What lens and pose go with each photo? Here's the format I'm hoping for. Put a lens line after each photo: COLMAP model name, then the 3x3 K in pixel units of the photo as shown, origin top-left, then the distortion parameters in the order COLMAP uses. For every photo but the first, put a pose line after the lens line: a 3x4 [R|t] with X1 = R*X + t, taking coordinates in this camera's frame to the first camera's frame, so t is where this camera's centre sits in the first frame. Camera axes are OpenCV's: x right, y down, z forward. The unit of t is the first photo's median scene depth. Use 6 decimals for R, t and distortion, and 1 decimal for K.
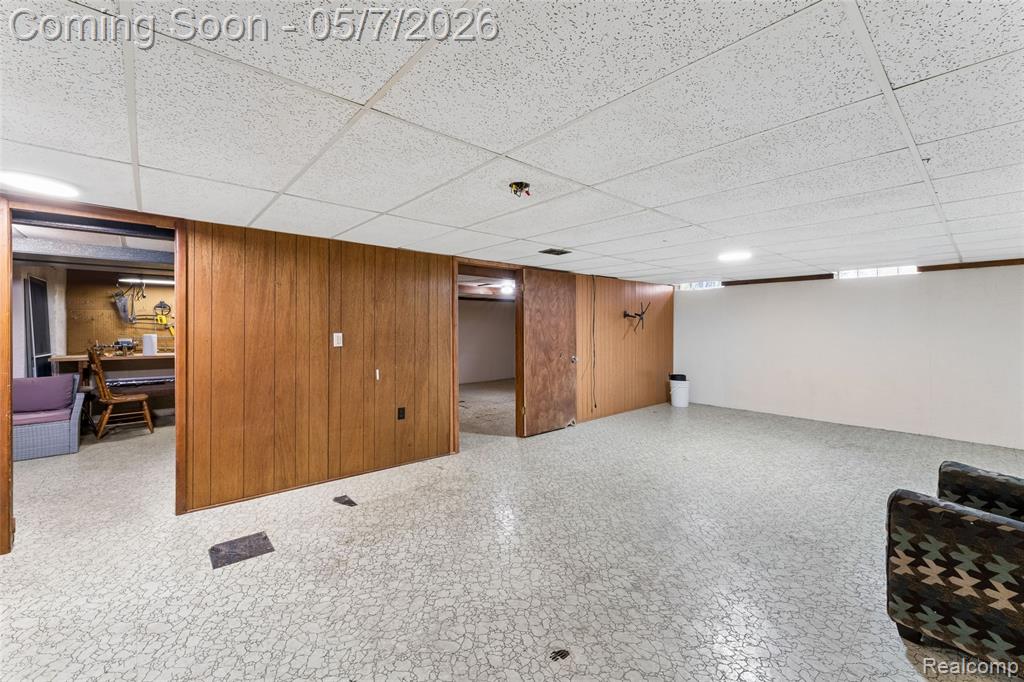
lens RADIAL K [[411.2, 0, 508.6], [0, 411.2, 326.5], [0, 0, 1]] dist [-0.001613, 0.000330]
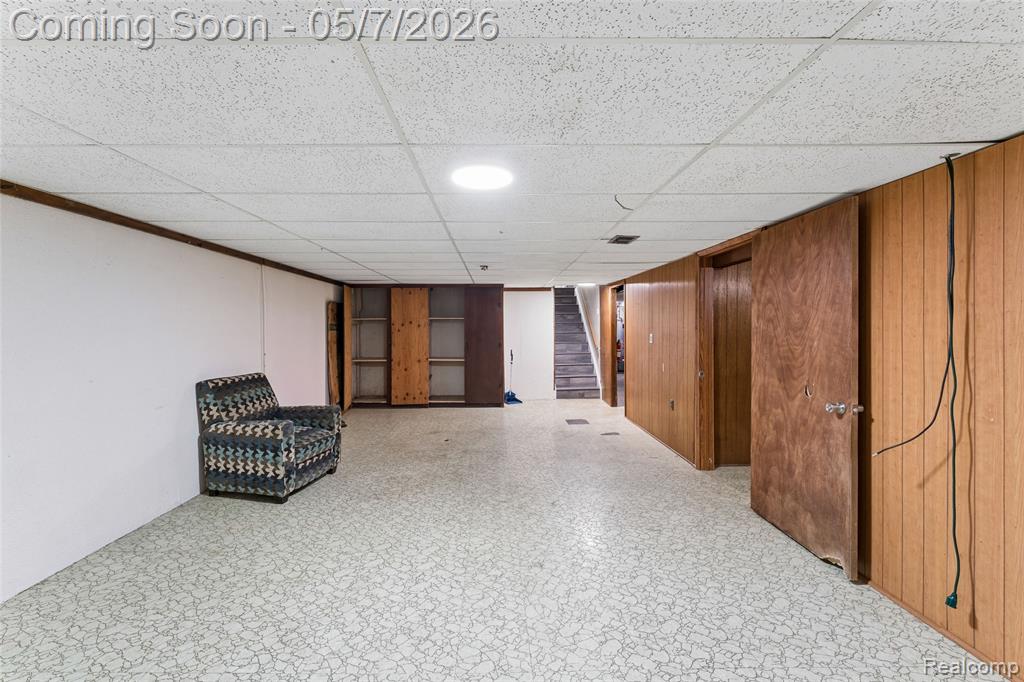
lens RADIAL K [[411.2, 0, 508.6], [0, 411.2, 326.5], [0, 0, 1]] dist [-0.001613, 0.000330]
pose [[-0.618273, -0.002013, -0.785961, 1.026061], [0.000450, 0.999996, -0.002915, -0.003200], [0.785963, -0.002156, -0.618270, 1.500086]]
